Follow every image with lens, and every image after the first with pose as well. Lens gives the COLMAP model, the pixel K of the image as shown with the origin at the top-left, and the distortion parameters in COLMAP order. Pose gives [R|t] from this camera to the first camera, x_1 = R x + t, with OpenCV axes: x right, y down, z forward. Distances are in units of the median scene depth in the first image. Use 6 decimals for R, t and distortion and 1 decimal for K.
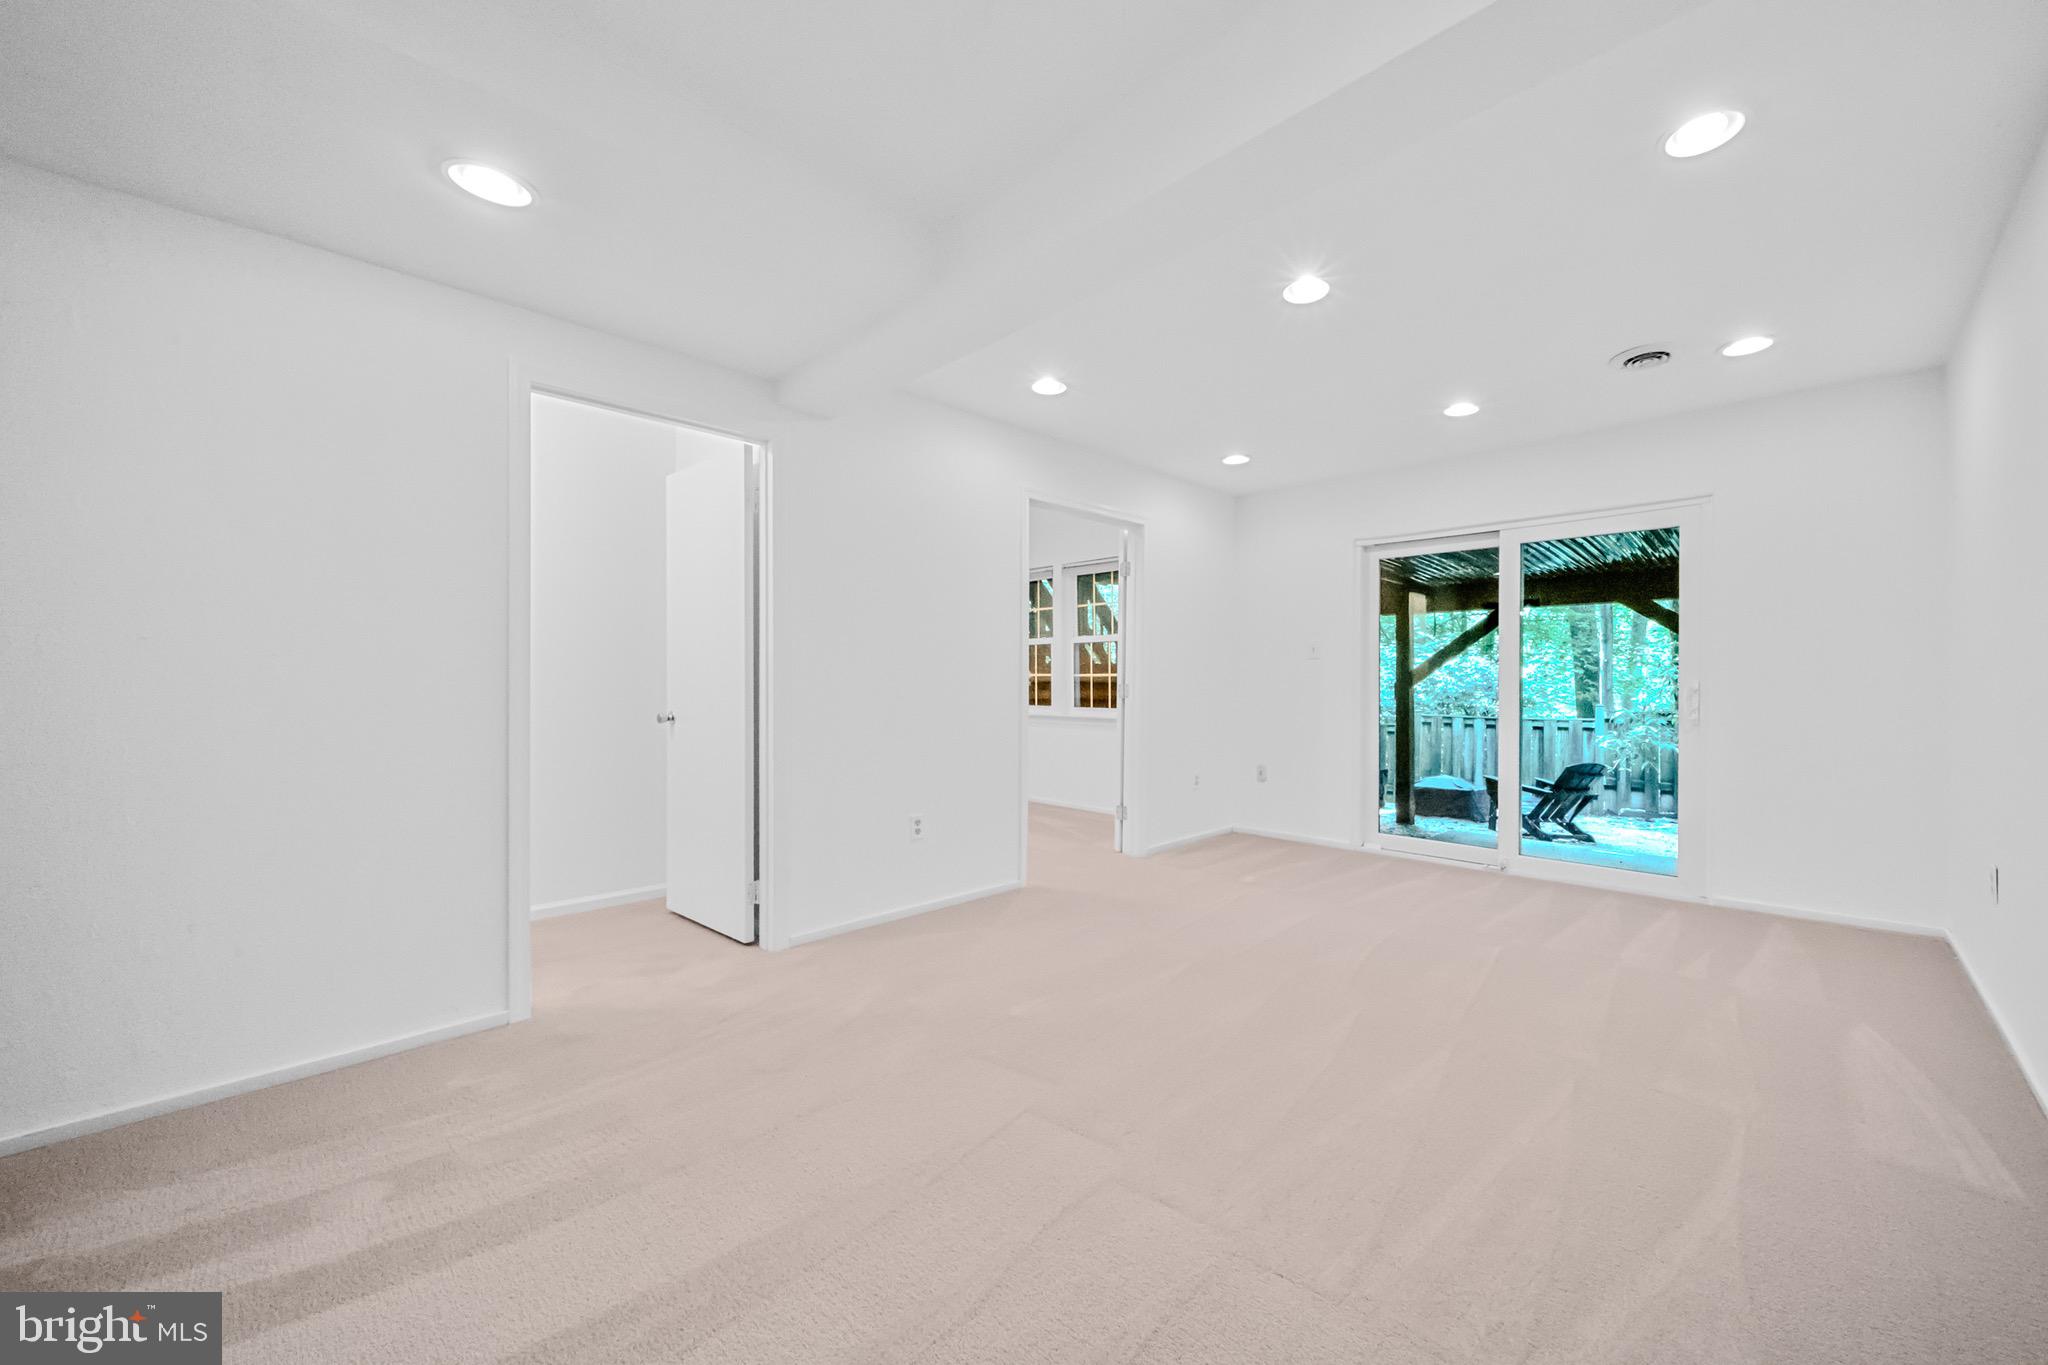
lens RADIAL K [[782.4, 0, 1029.9], [0, 782.4, 690.1], [0, 0, 1]] dist [-0.000853, -0.000282]
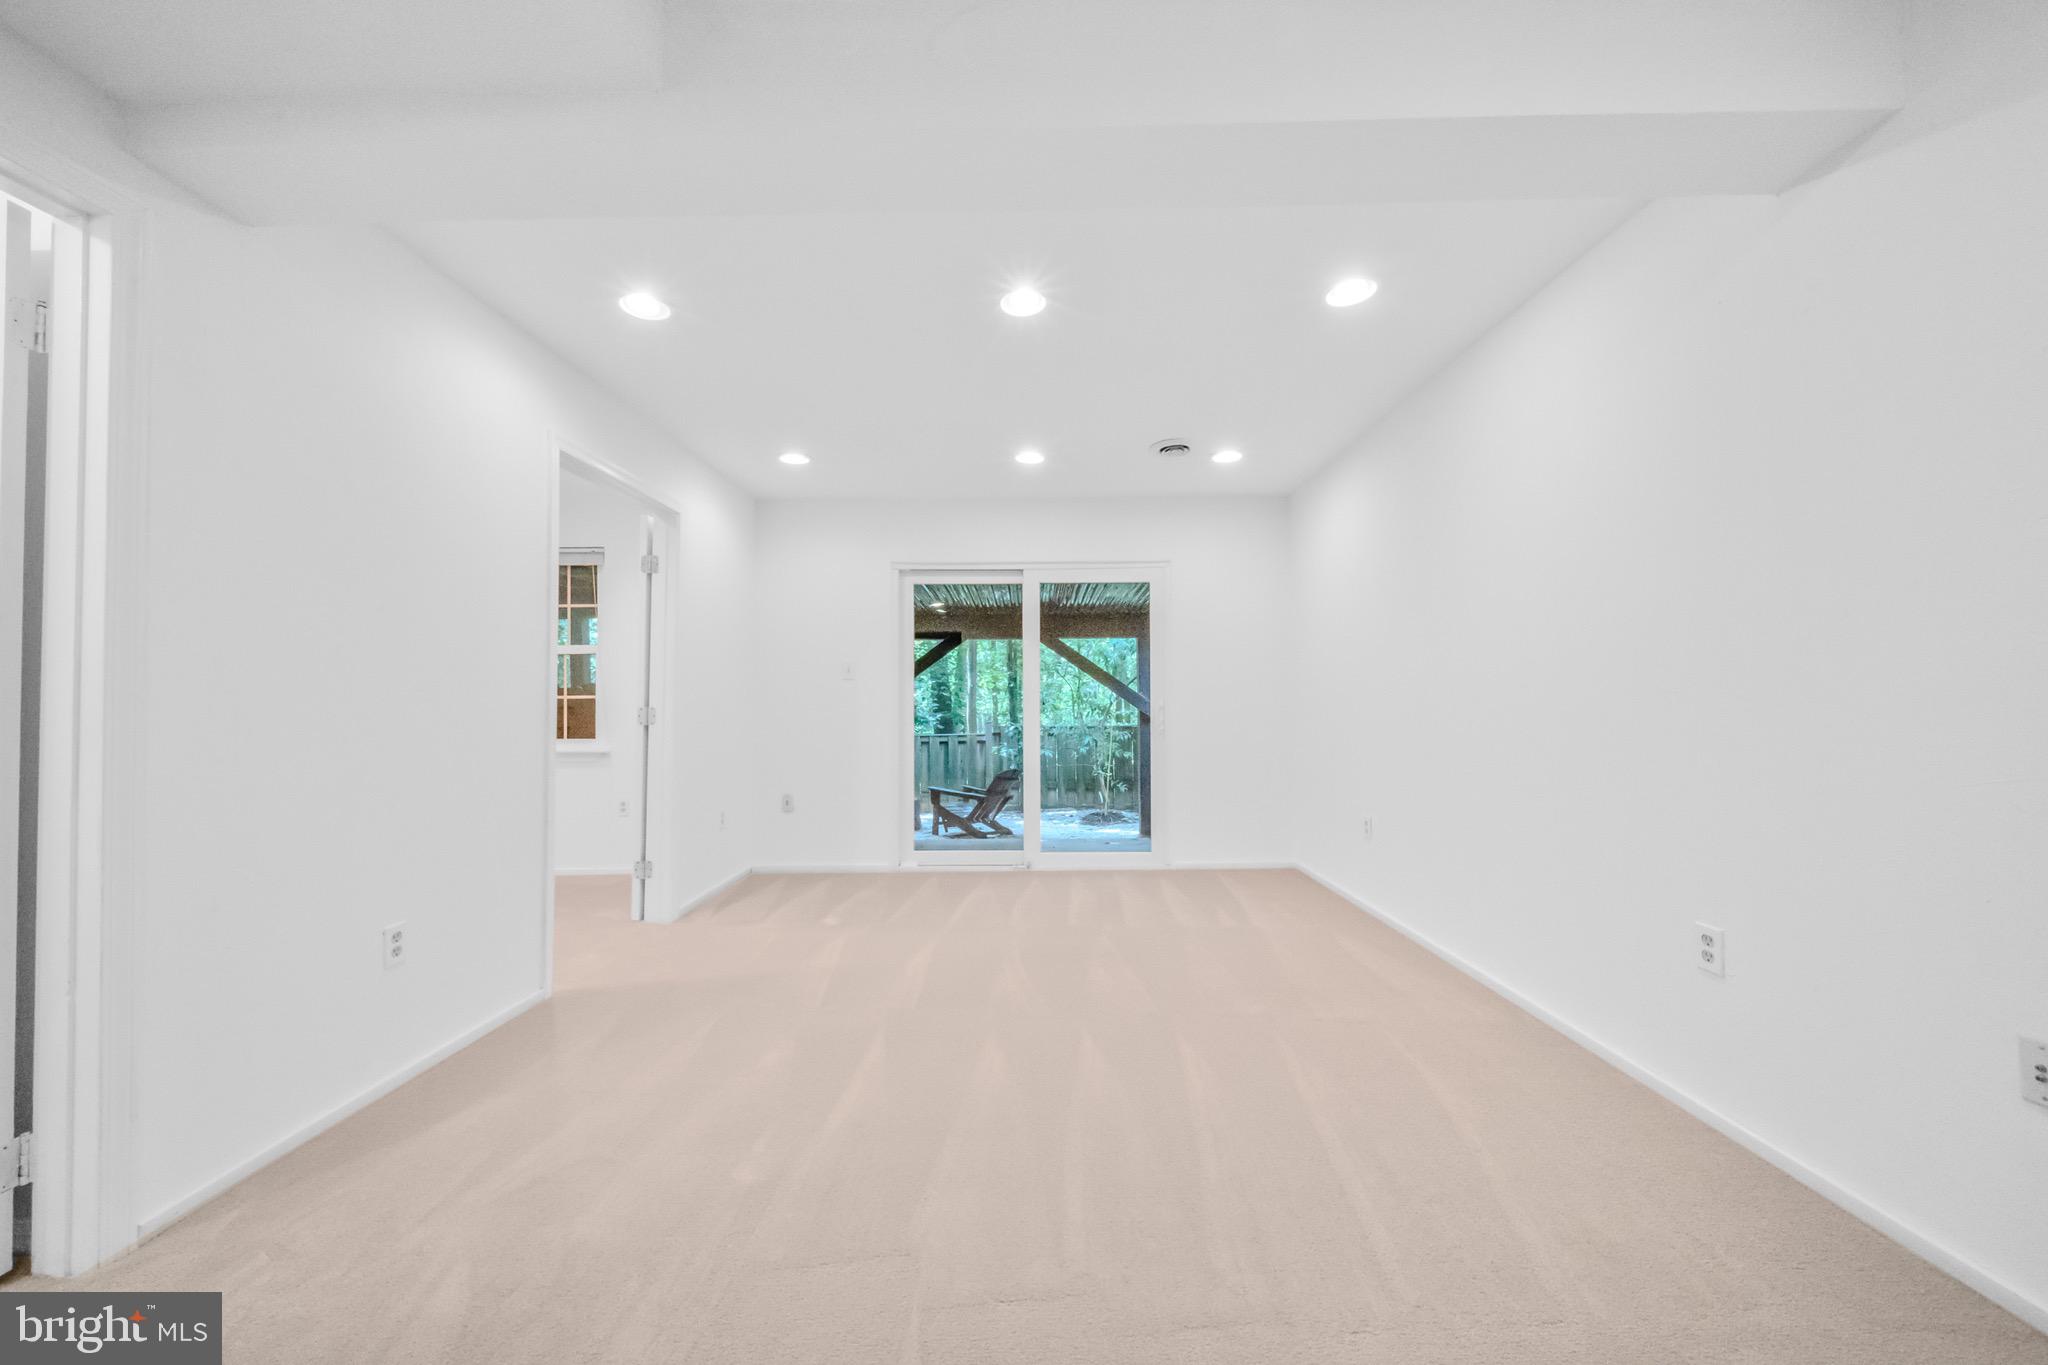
lens RADIAL K [[782.4, 0, 1029.9], [0, 782.4, 690.1], [0, 0, 1]] dist [-0.000853, -0.000282]
pose [[0.708845, 0.006716, 0.705332, -0.172368], [0.013733, 0.999634, -0.023320, -0.001870], [-0.705230, 0.026217, 0.708494, 0.163430]]
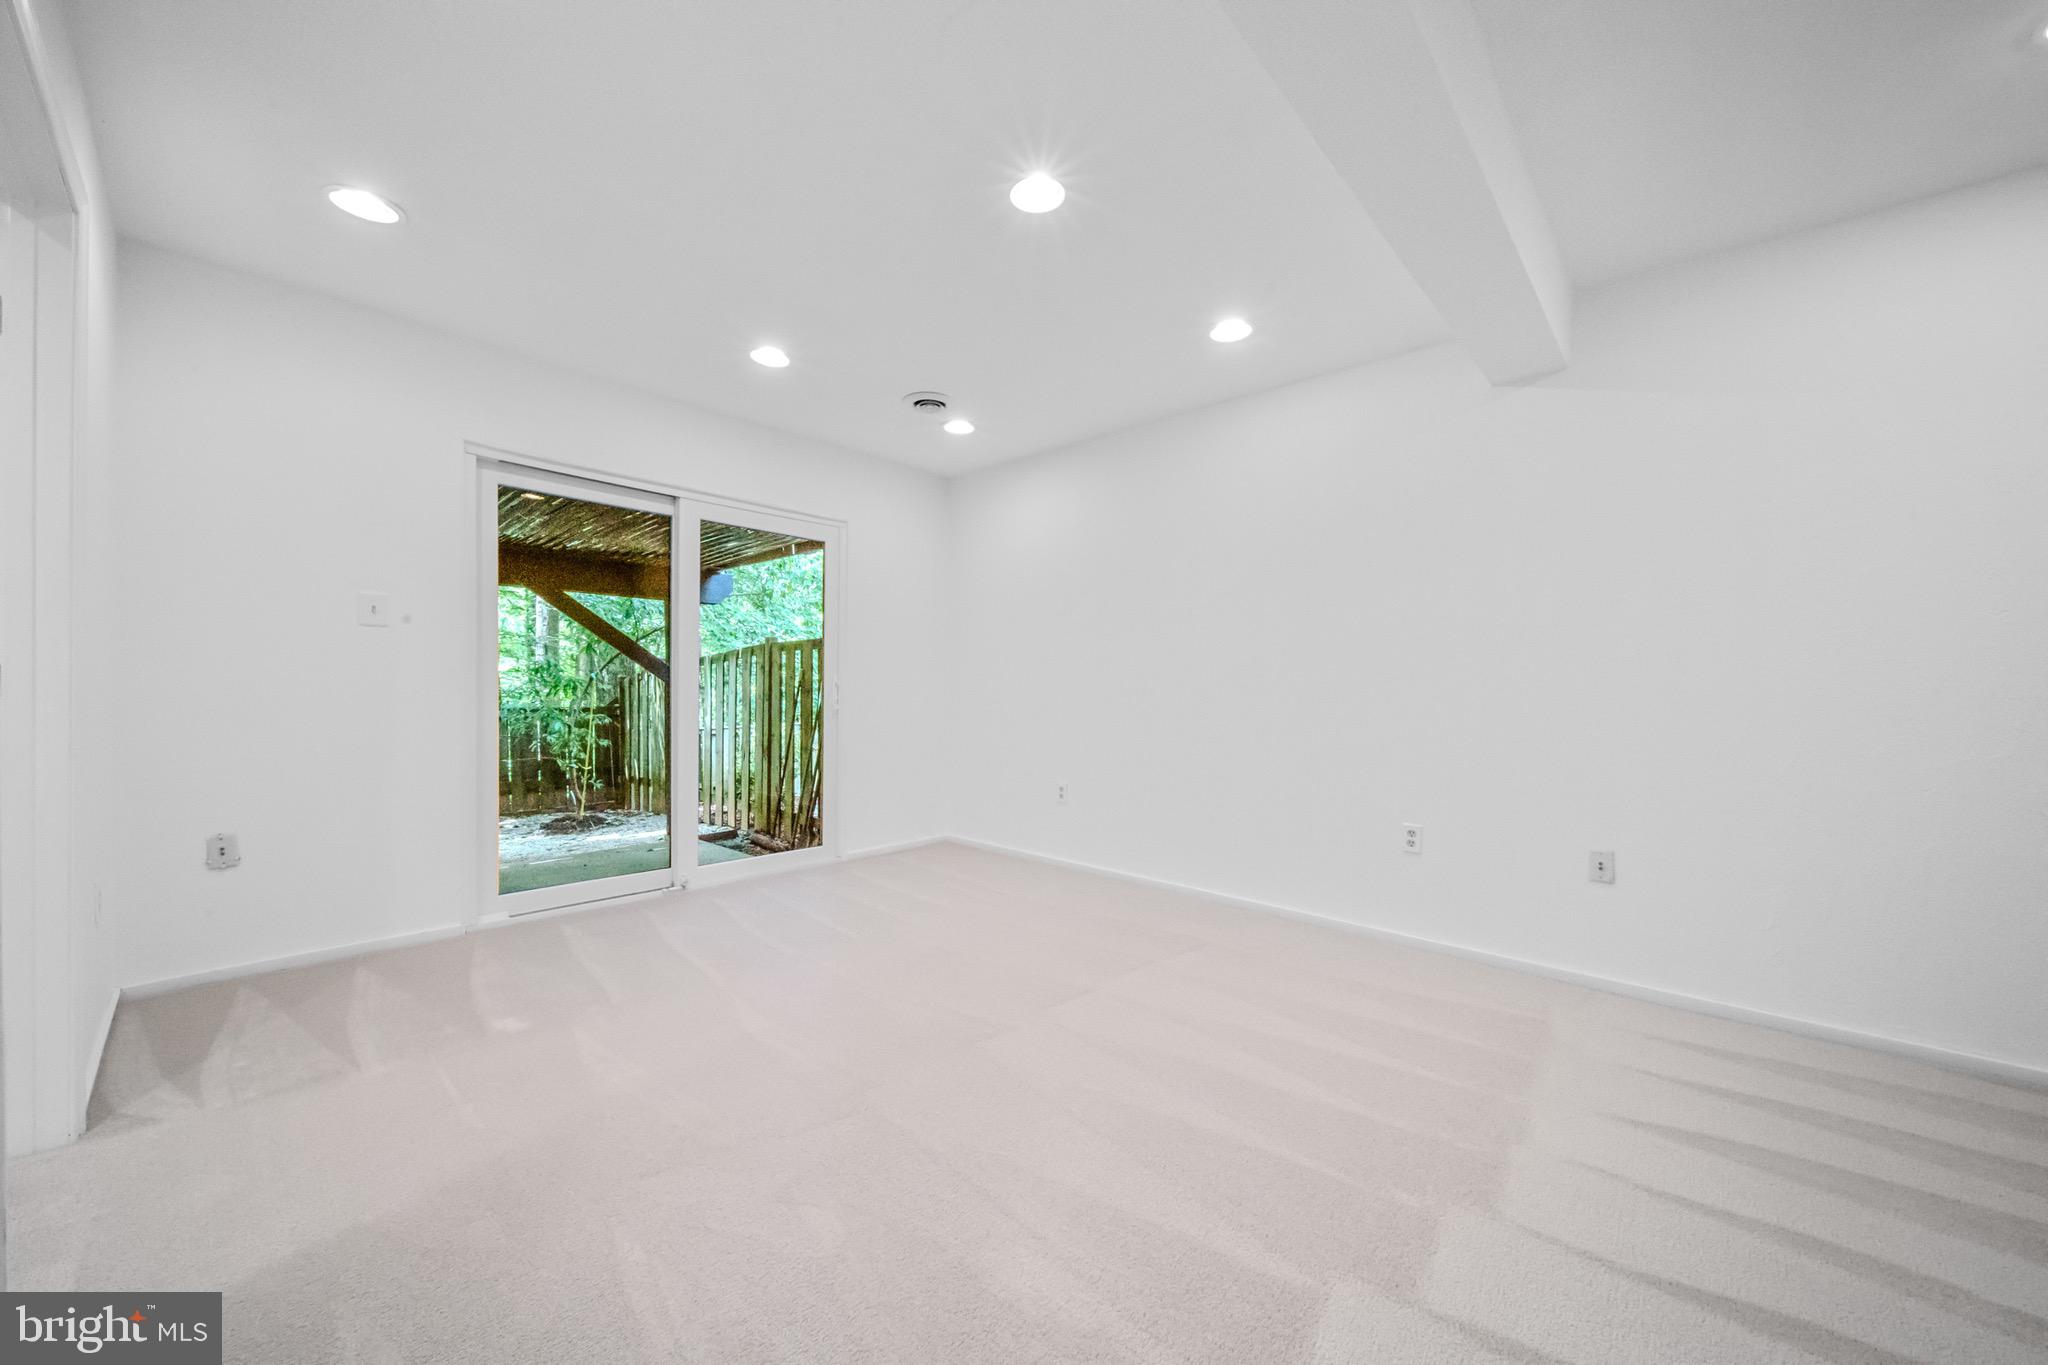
lens RADIAL K [[782.4, 0, 1029.9], [0, 782.4, 690.1], [0, 0, 1]] dist [-0.000853, -0.000282]
pose [[-0.103681, -0.002726, 0.994607, -0.261835], [-0.006021, 0.999980, 0.002113, 0.003427], [-0.994592, -0.005770, -0.103695, 0.618008]]
